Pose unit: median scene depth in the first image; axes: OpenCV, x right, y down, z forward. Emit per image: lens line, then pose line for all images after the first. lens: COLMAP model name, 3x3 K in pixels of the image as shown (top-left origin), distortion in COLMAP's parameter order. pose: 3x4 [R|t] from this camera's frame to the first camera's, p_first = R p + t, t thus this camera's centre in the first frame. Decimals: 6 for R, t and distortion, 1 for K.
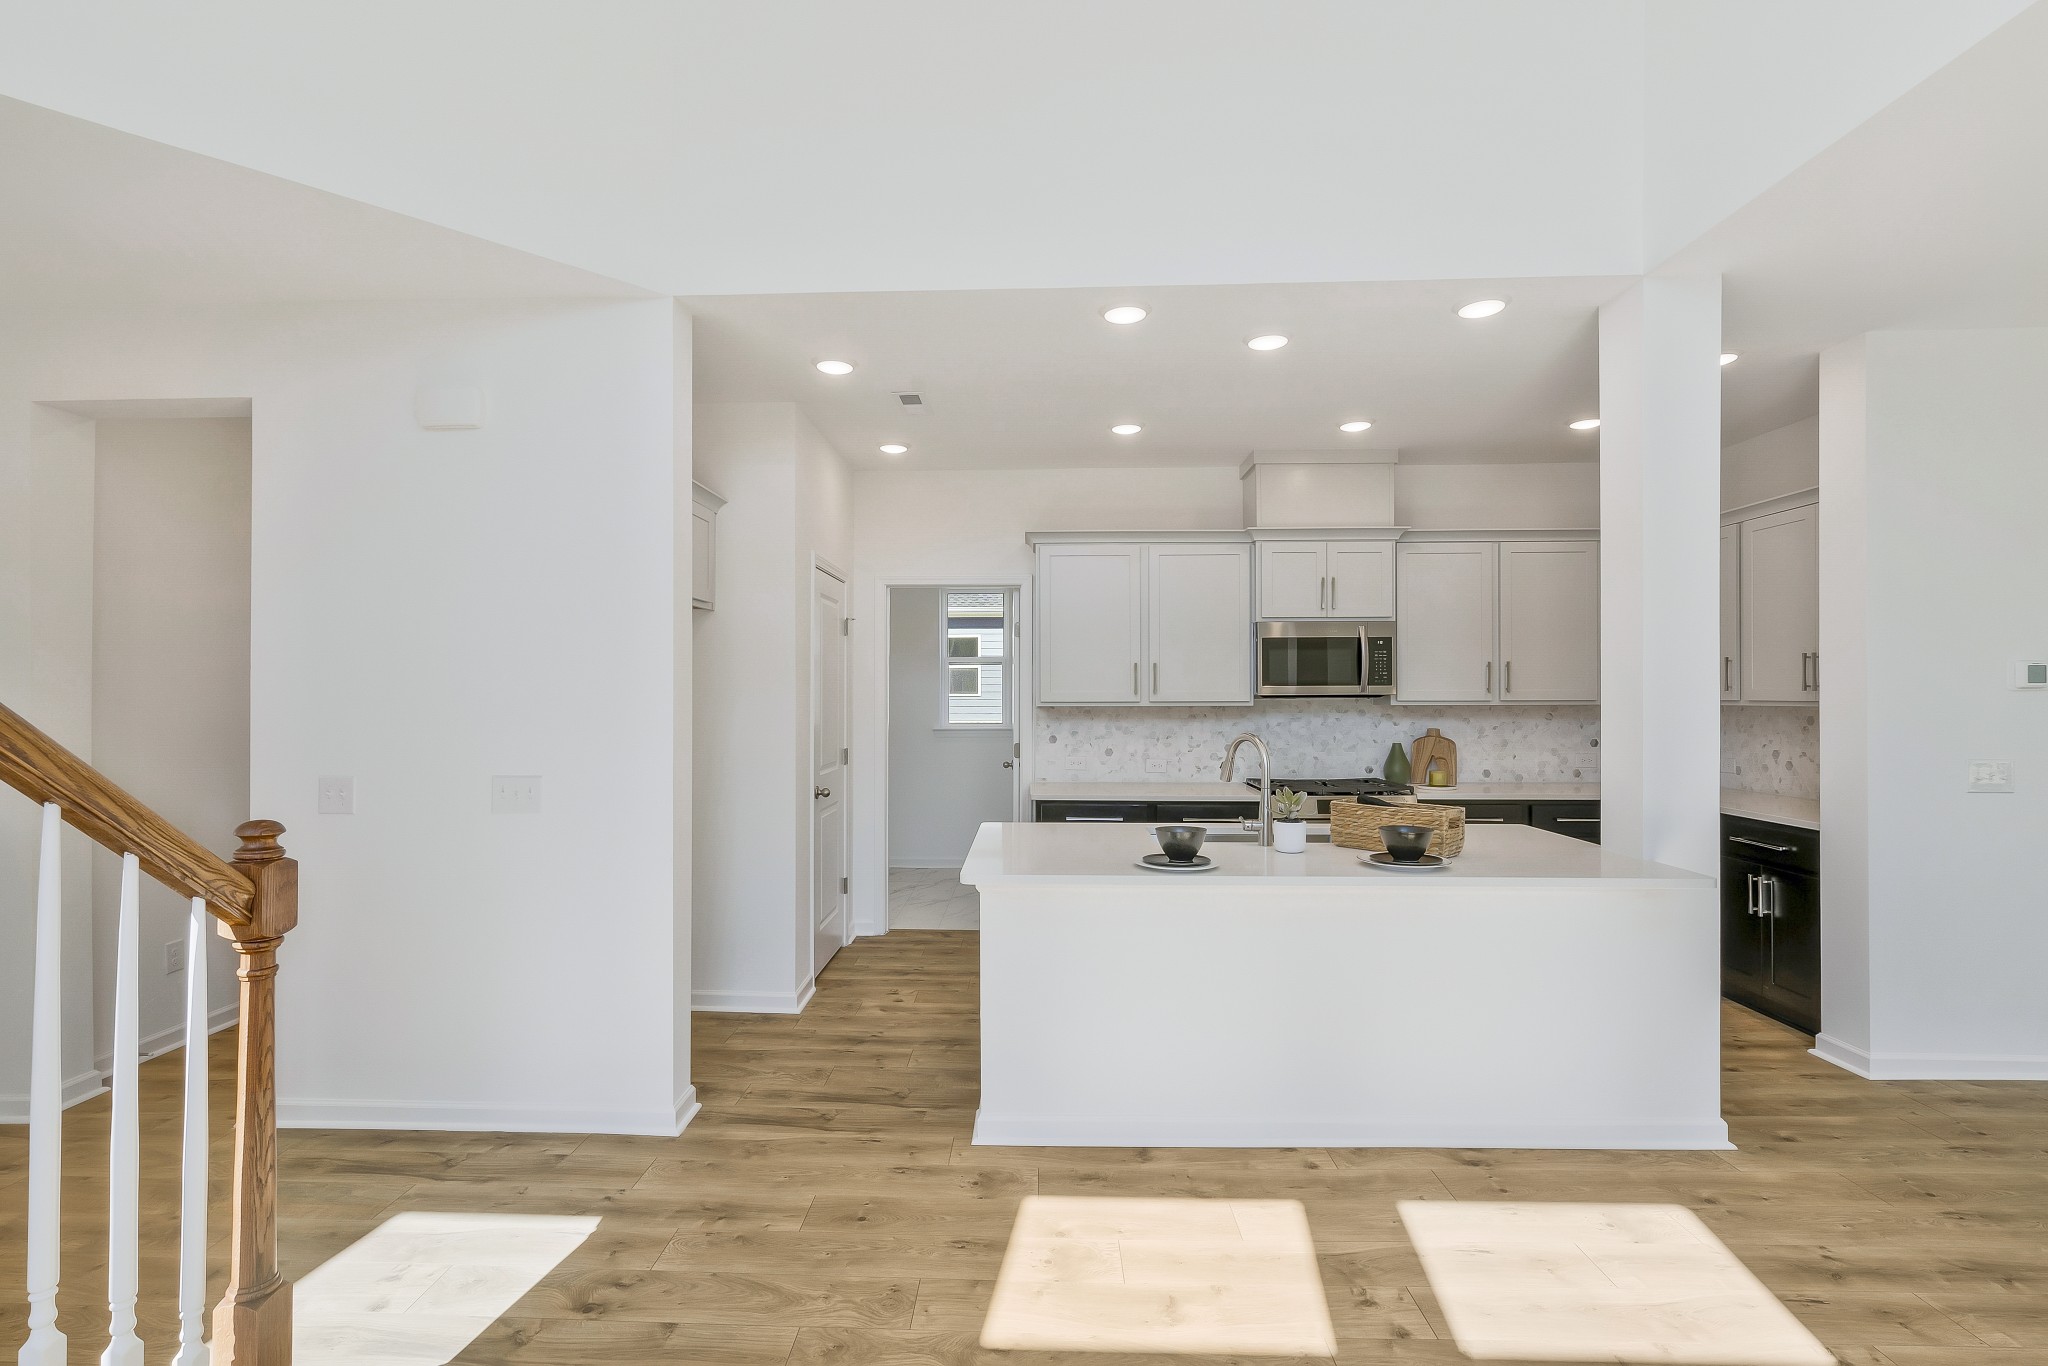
lens RADIAL K [[954.2, 0, 1024.8], [0, 954.2, 703.8], [0, 0, 1]] dist [-0.000729, 0.000023]
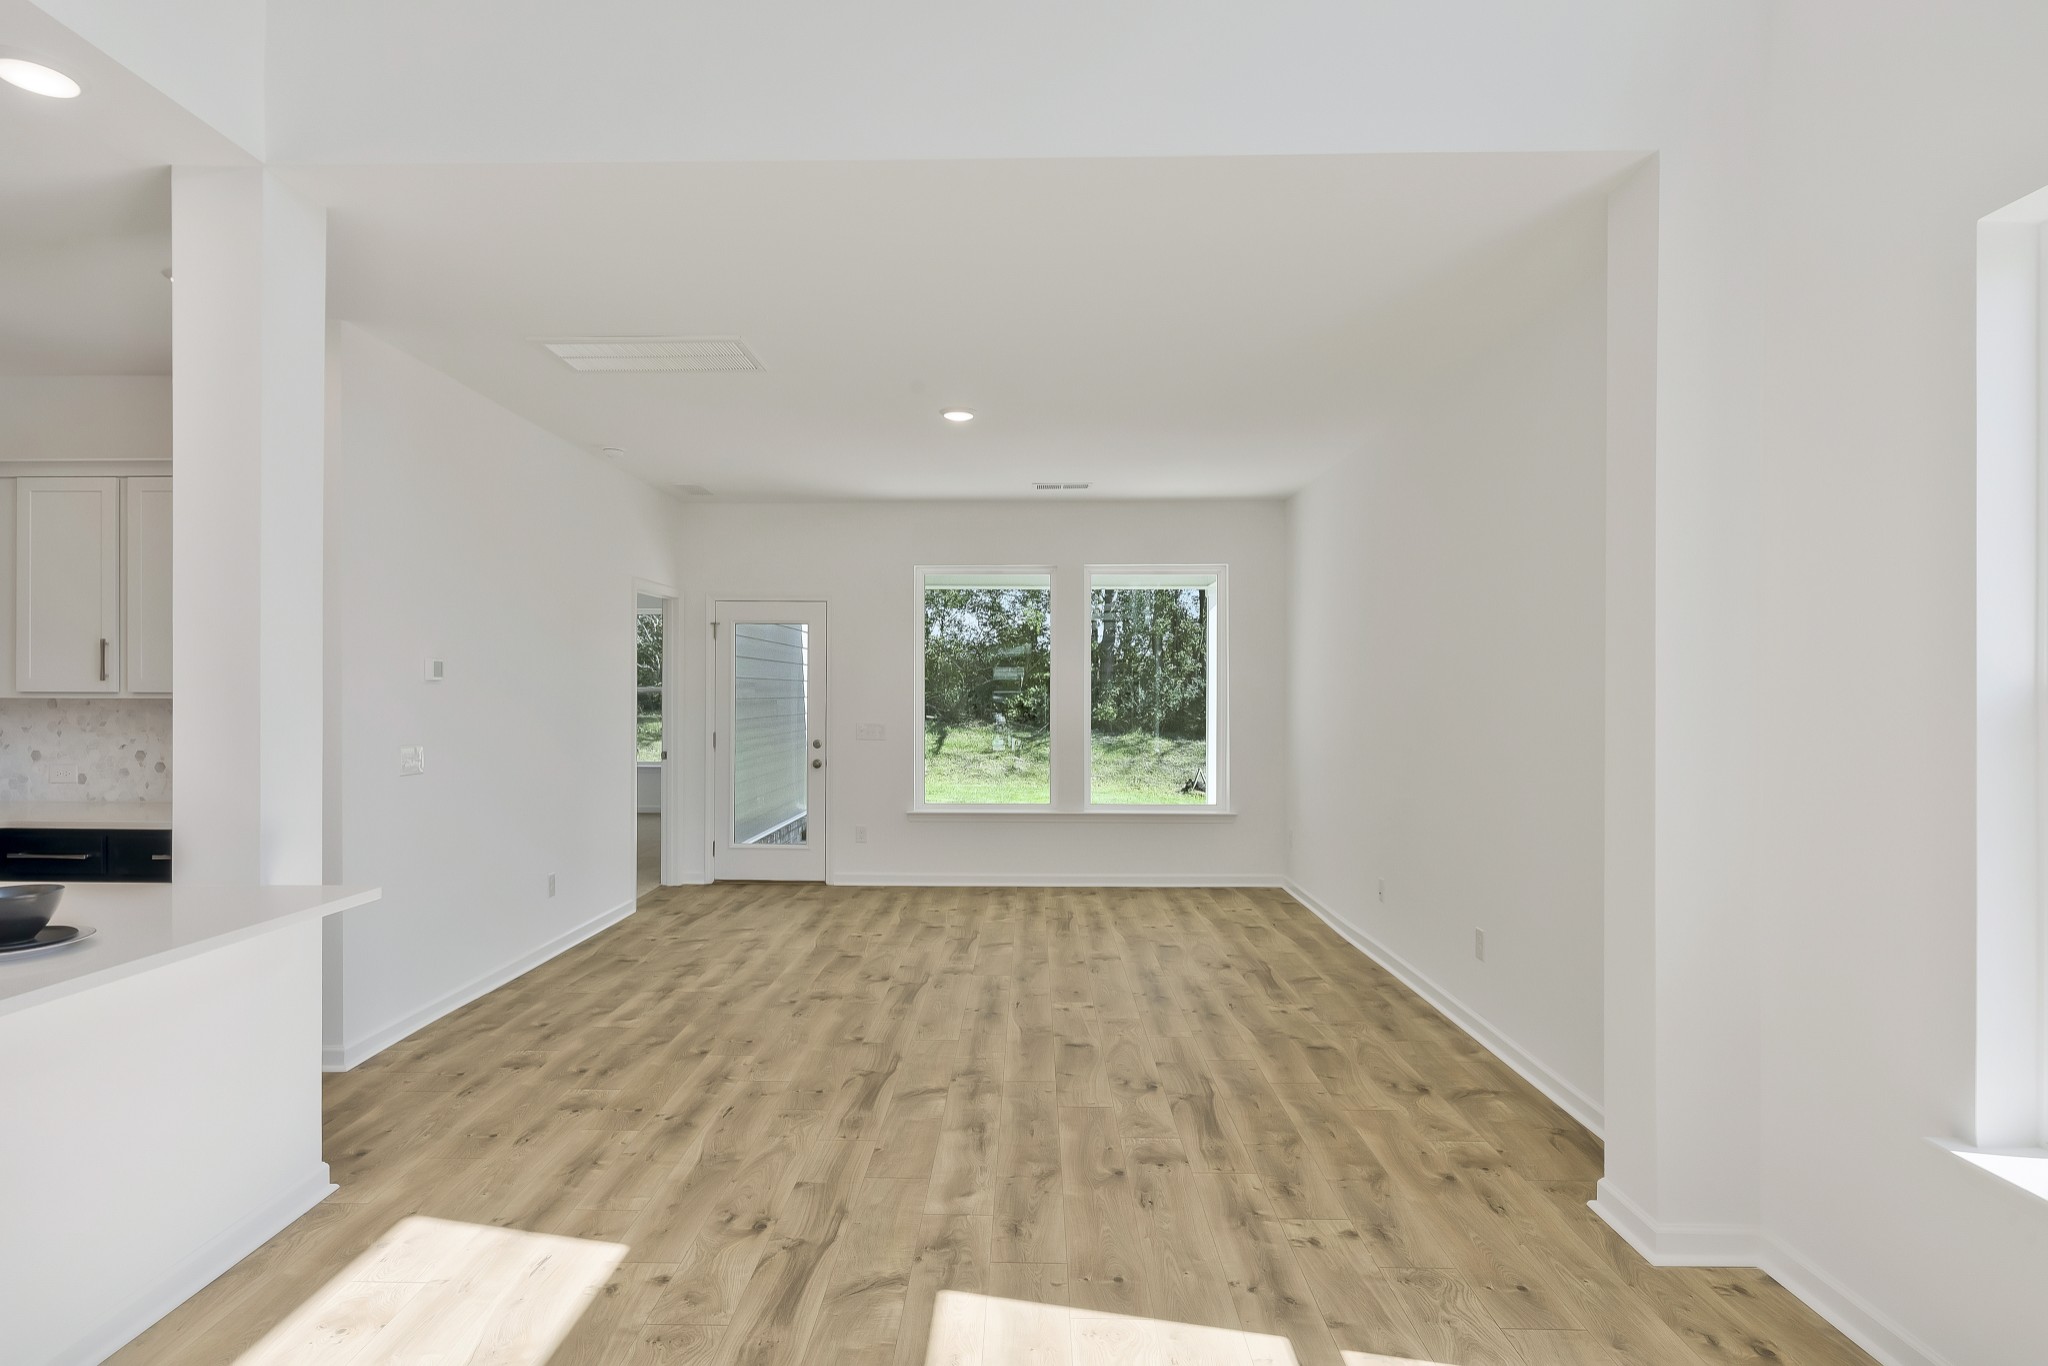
lens RADIAL K [[1029.8, 0, 1024.0], [0, 1029.8, 683.0], [0, 0, 1]] dist [-0.012322, -0.000072]
pose [[-0.014135, 0.006983, 0.999876, -0.129087], [0.005265, 0.999962, -0.006909, -0.001547], [-0.999886, 0.005166, -0.014171, 0.194901]]
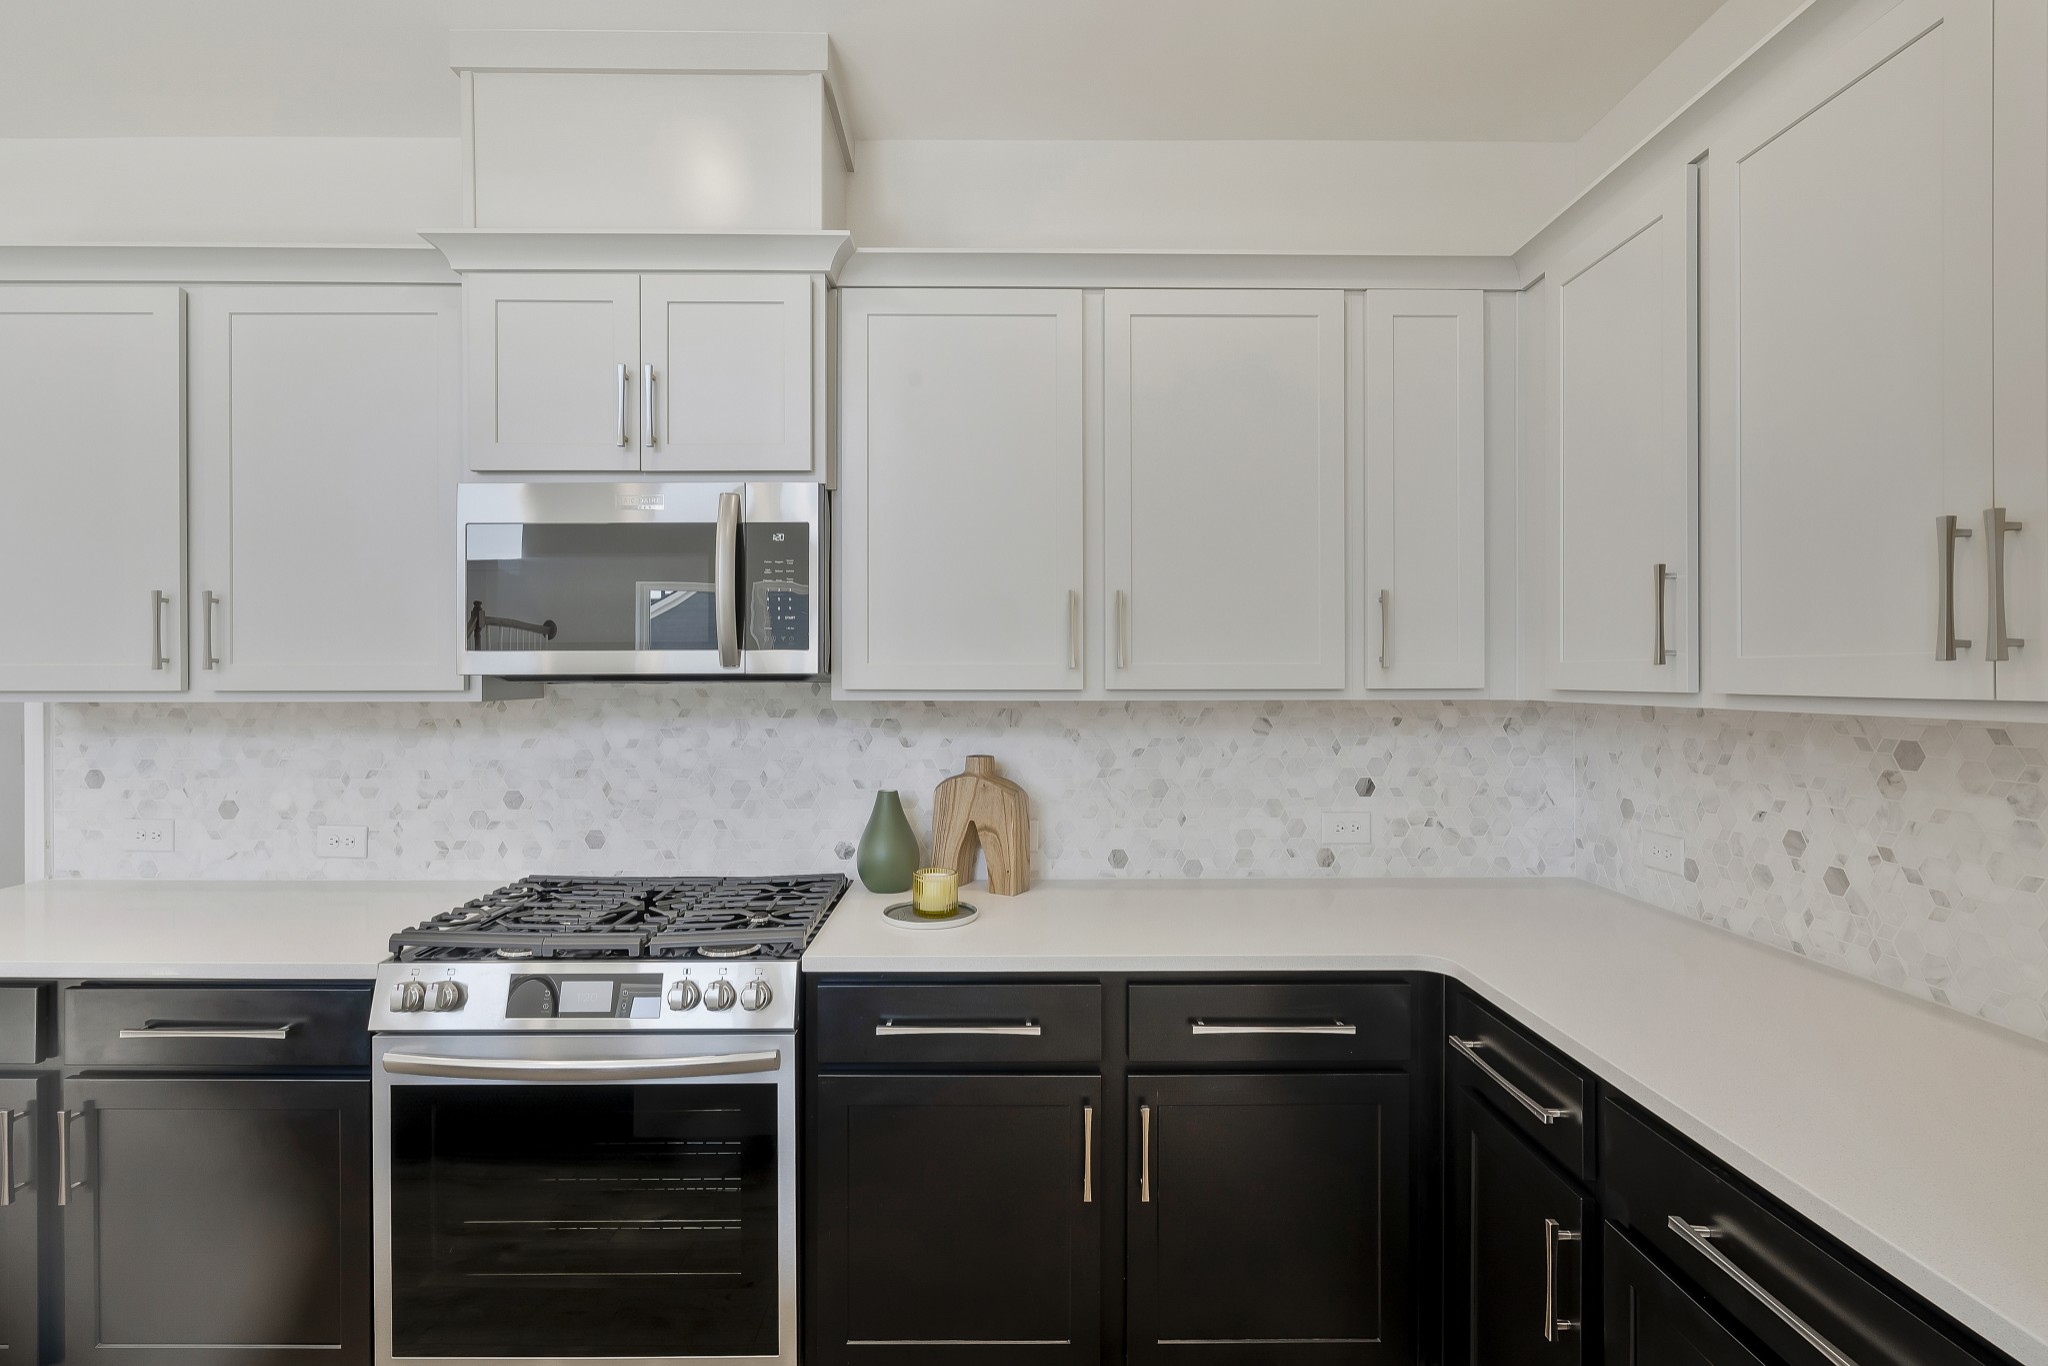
lens RADIAL K [[940.9, 0, 1024.0], [0, 940.9, 683.0], [0, 0, 1]] dist [-0.000662, 0.000251]
pose [[0.999567, 0.002359, 0.029337, 0.437587], [-0.002310, 0.999996, -0.001694, -0.005359], [-0.029341, 0.001626, 0.999568, 0.588283]]
